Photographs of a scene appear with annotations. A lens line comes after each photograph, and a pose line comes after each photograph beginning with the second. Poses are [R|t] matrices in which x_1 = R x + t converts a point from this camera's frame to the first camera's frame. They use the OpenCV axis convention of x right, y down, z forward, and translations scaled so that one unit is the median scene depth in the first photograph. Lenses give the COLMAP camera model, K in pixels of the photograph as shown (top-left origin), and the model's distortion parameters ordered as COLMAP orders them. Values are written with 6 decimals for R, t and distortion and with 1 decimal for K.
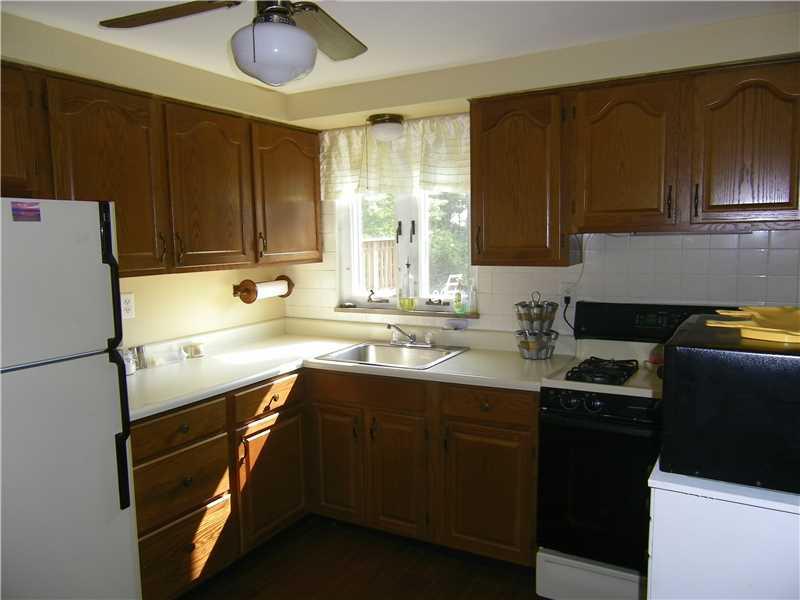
lens RADIAL K [[617.6, 0, 400.7], [0, 617.6, 307.3], [0, 0, 1]] dist [-0.006265, -0.000085]
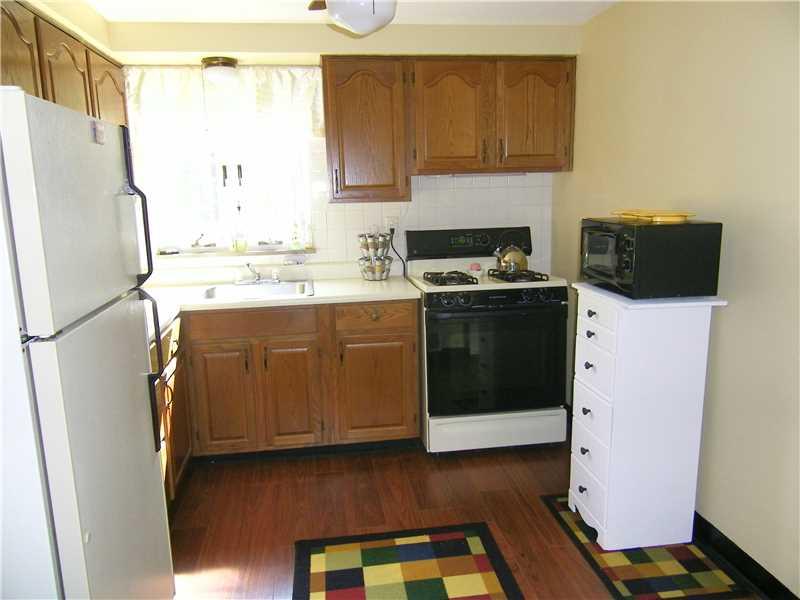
lens RADIAL K [[617.6, 0, 400.7], [0, 617.6, 307.3], [0, 0, 1]] dist [-0.006265, -0.000085]
pose [[0.794966, -0.115959, 0.595468, -0.478006], [0.079297, 0.993003, 0.087508, 0.033588], [-0.601449, -0.022347, 0.798599, 0.000177]]
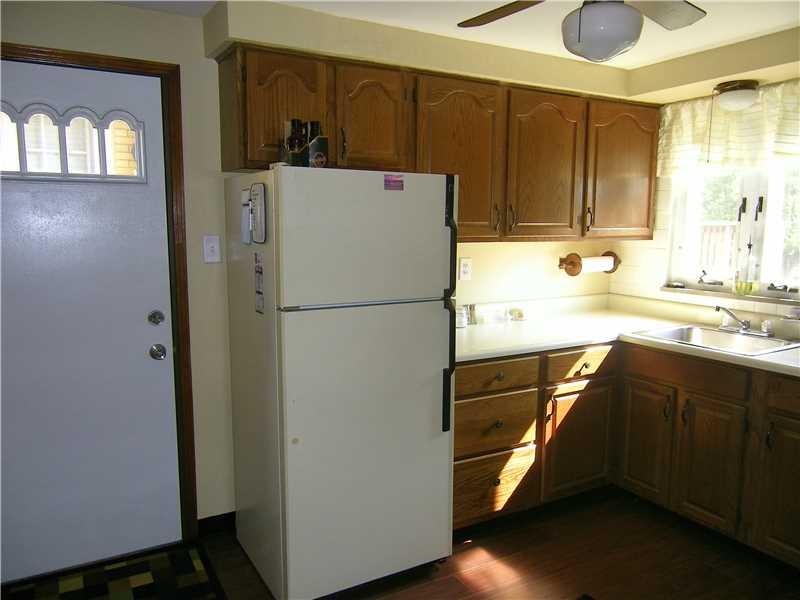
lens RADIAL K [[617.6, 0, 400.7], [0, 617.6, 307.3], [0, 0, 1]] dist [-0.006265, -0.000085]
pose [[0.855906, 0.091877, -0.508904, 0.049102], [-0.079940, 0.995769, 0.045328, 0.026515], [0.510915, 0.001886, 0.859629, -0.058246]]
